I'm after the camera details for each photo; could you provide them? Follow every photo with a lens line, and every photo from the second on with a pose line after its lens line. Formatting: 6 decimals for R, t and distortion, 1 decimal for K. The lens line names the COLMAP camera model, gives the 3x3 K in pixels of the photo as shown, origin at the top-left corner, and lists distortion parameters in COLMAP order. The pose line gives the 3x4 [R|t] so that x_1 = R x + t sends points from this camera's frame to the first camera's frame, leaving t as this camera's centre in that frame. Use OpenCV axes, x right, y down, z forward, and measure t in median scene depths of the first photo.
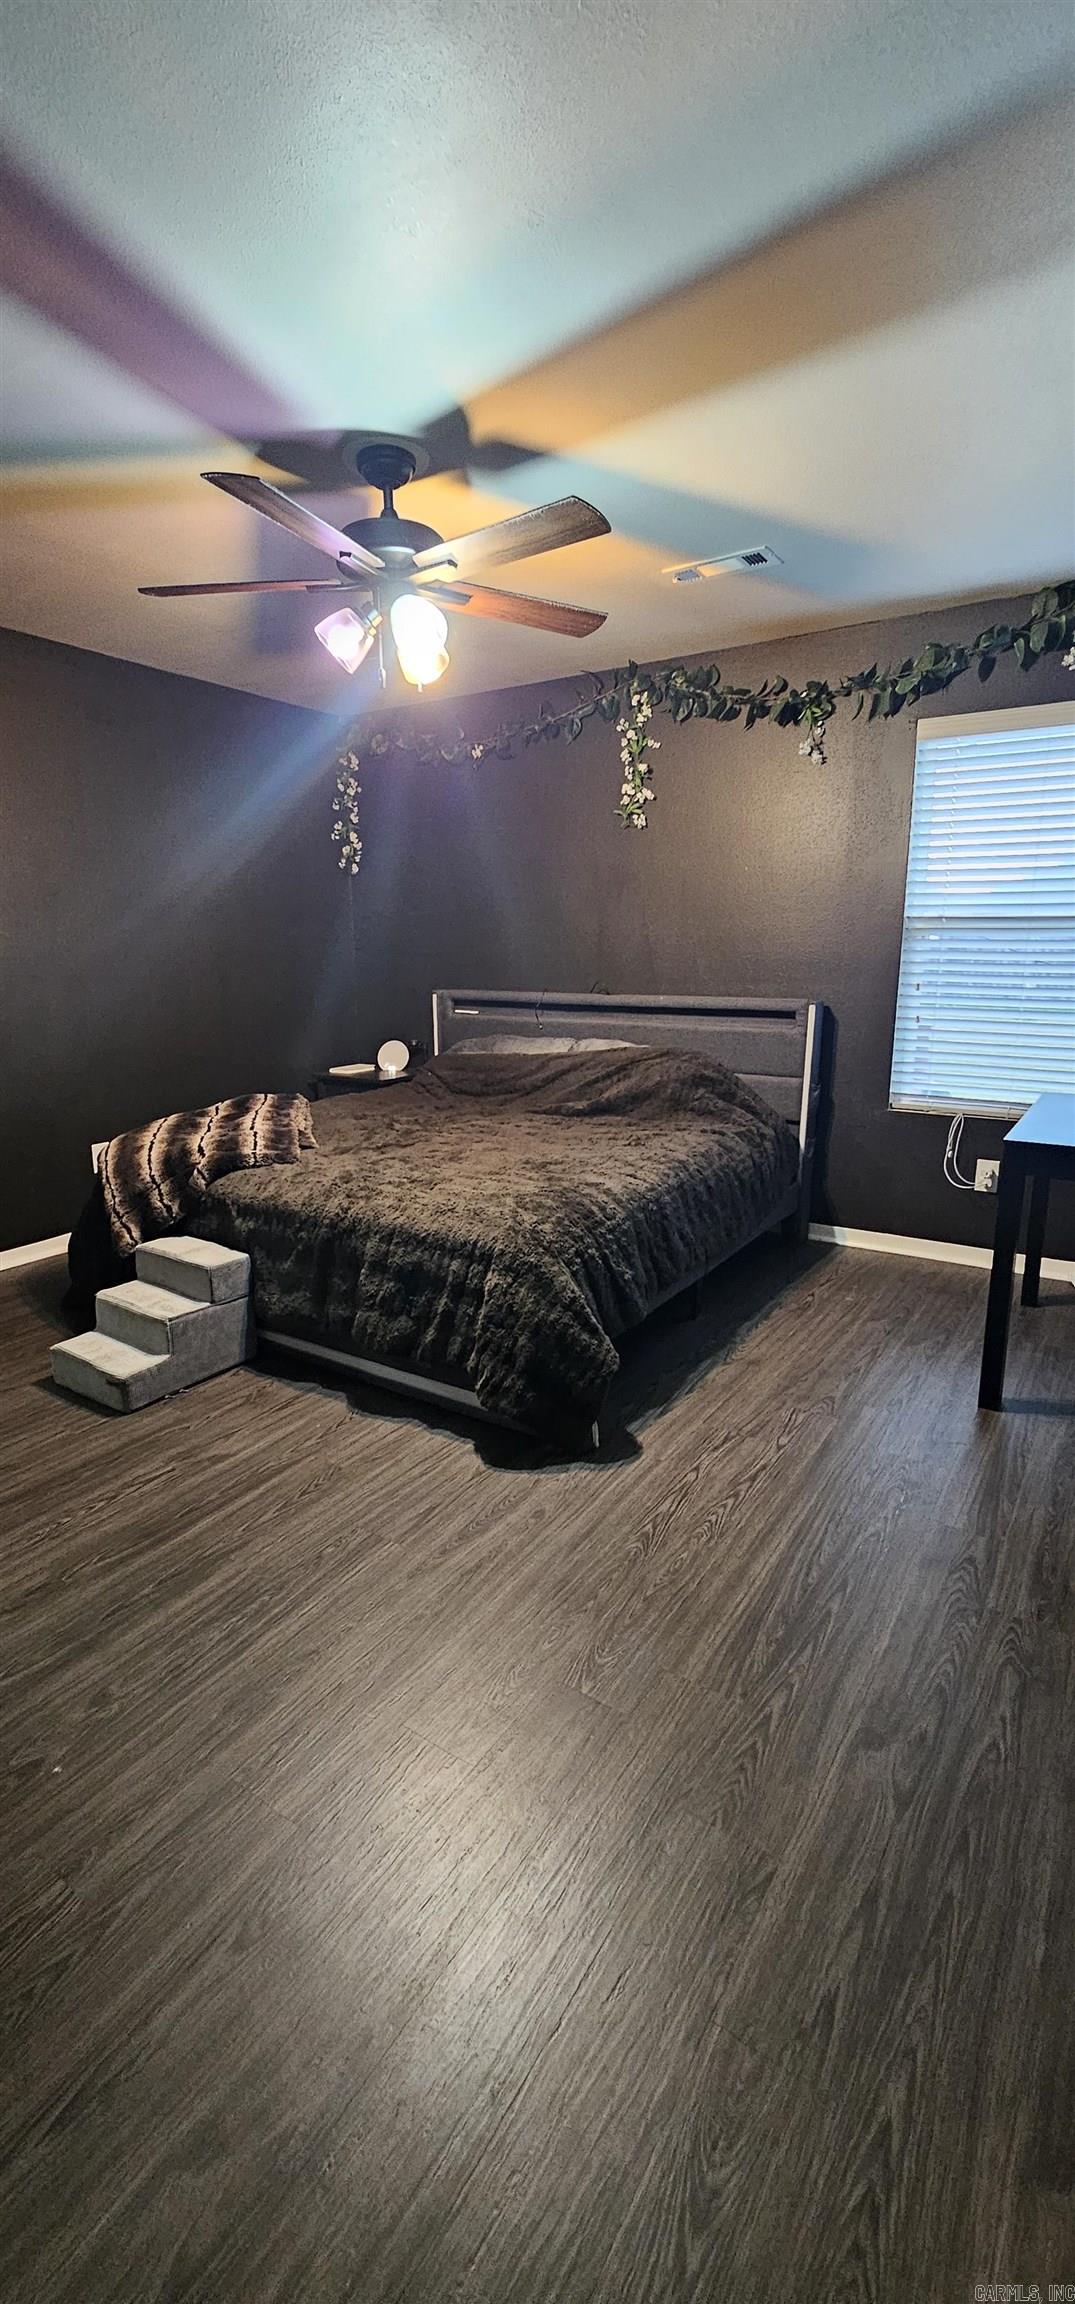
lens RADIAL K [[942.8, 0, 534.9], [0, 942.8, 1154.6], [0, 0, 1]] dist [-0.002262, 0.002088]
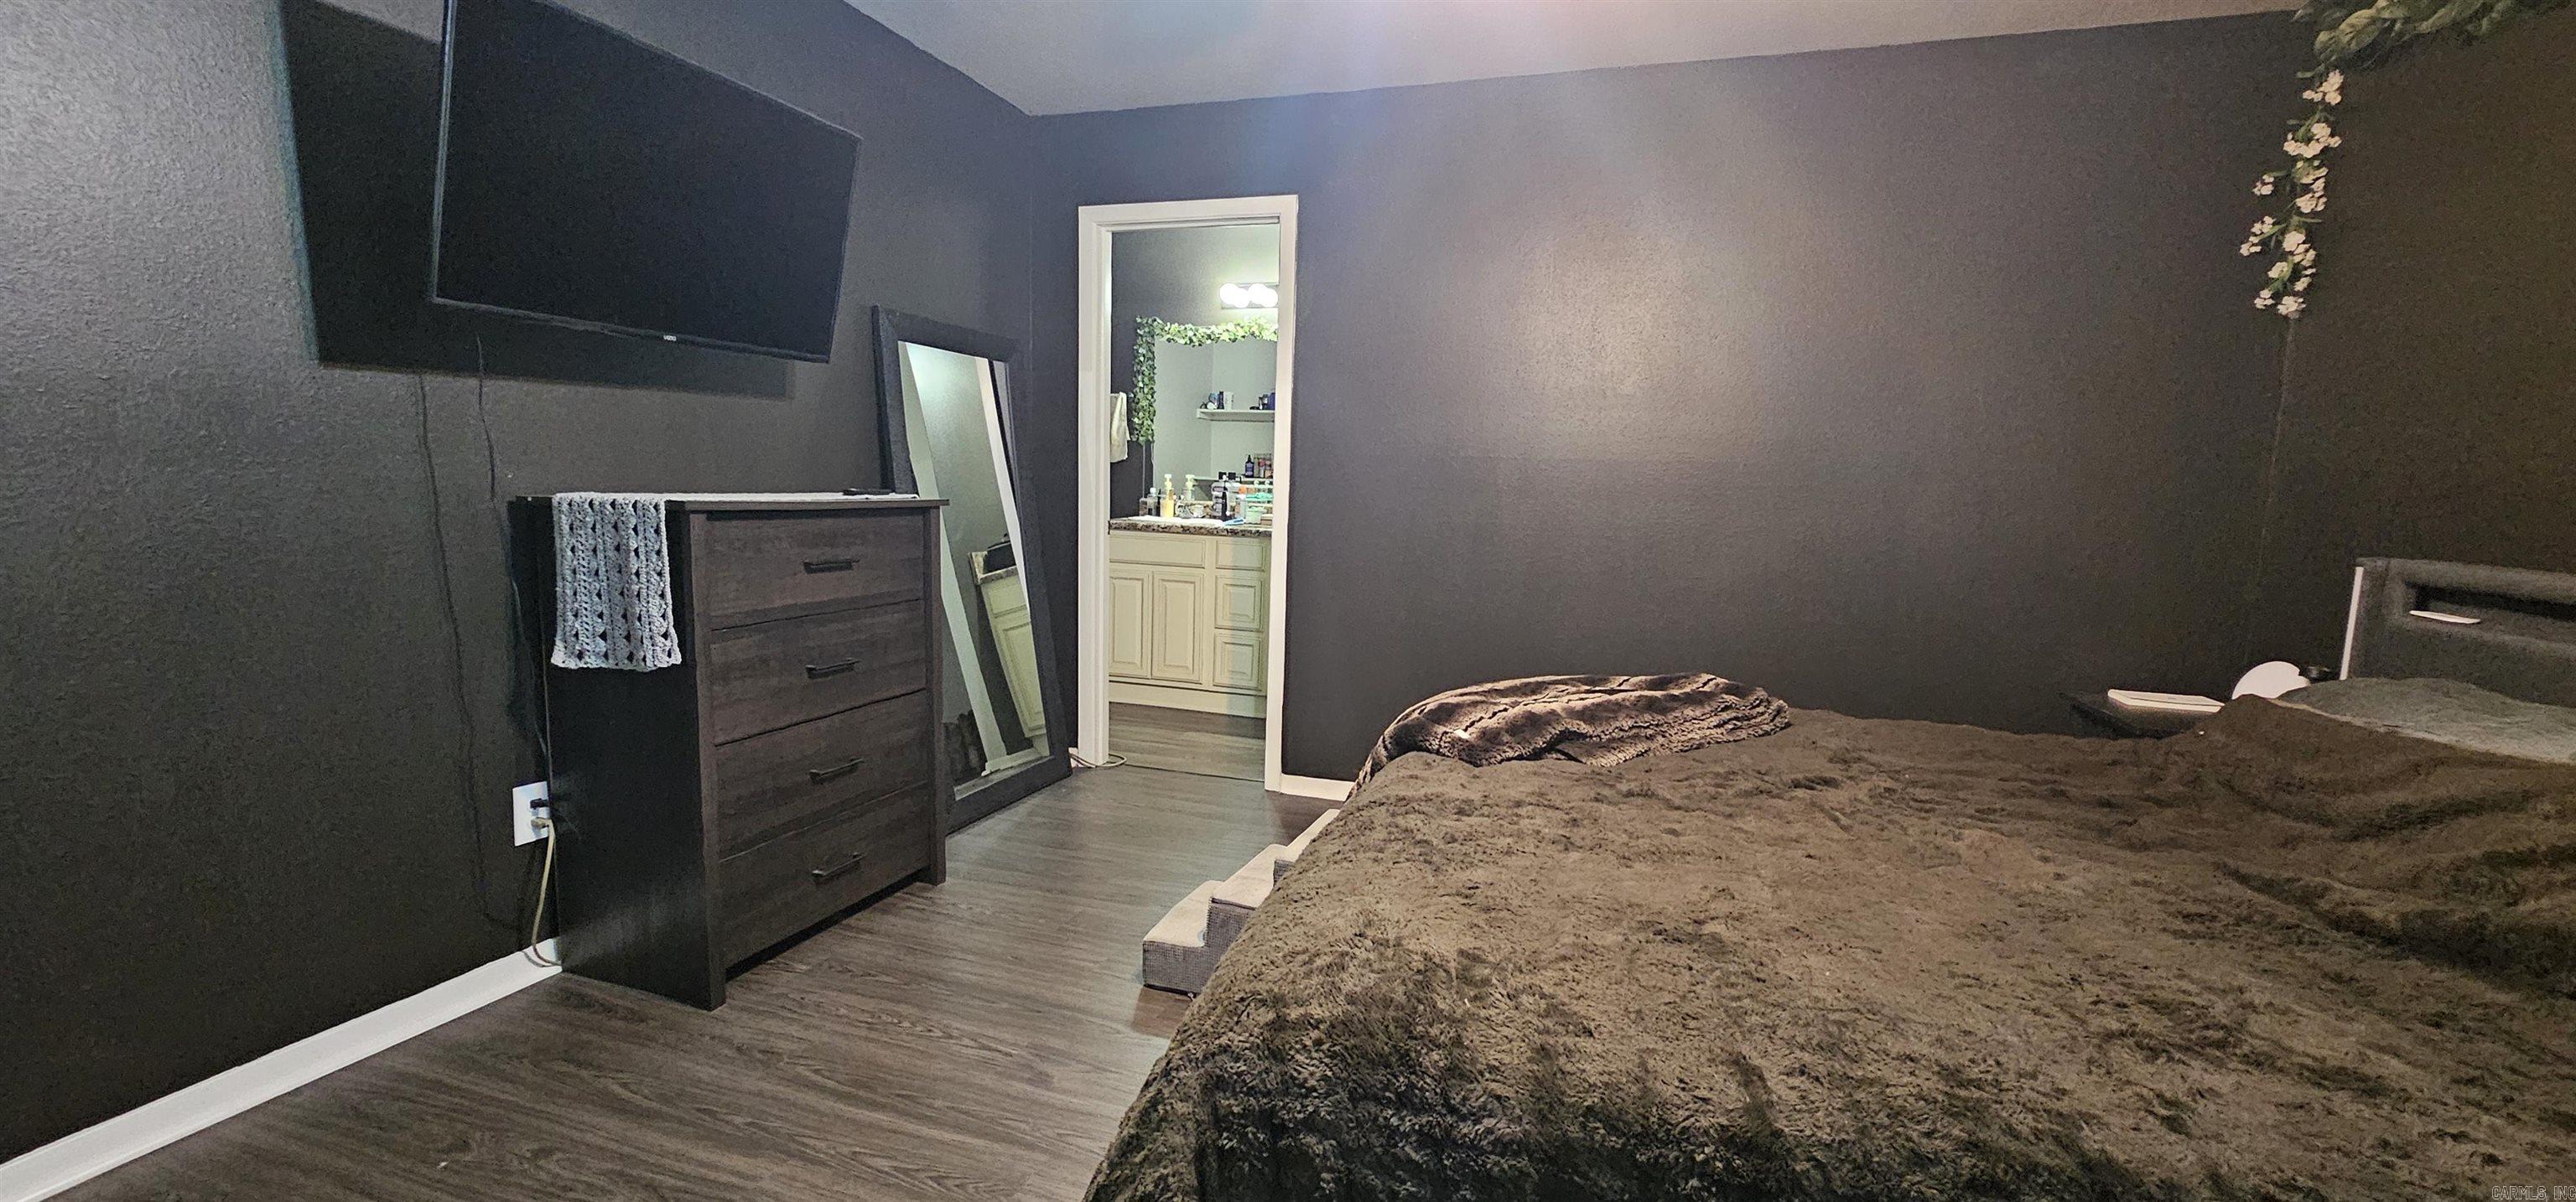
lens RADIAL K [[1053.9, 0, 1292.9], [0, 1053.9, 596.2], [0, 0, 1]] dist [-0.002262, 0.002088]
pose [[0.262681, 0.121173, -0.957244, 0.216099], [-0.240942, 0.968892, 0.056530, -0.065937], [0.934316, 0.215791, 0.283705, 0.403724]]
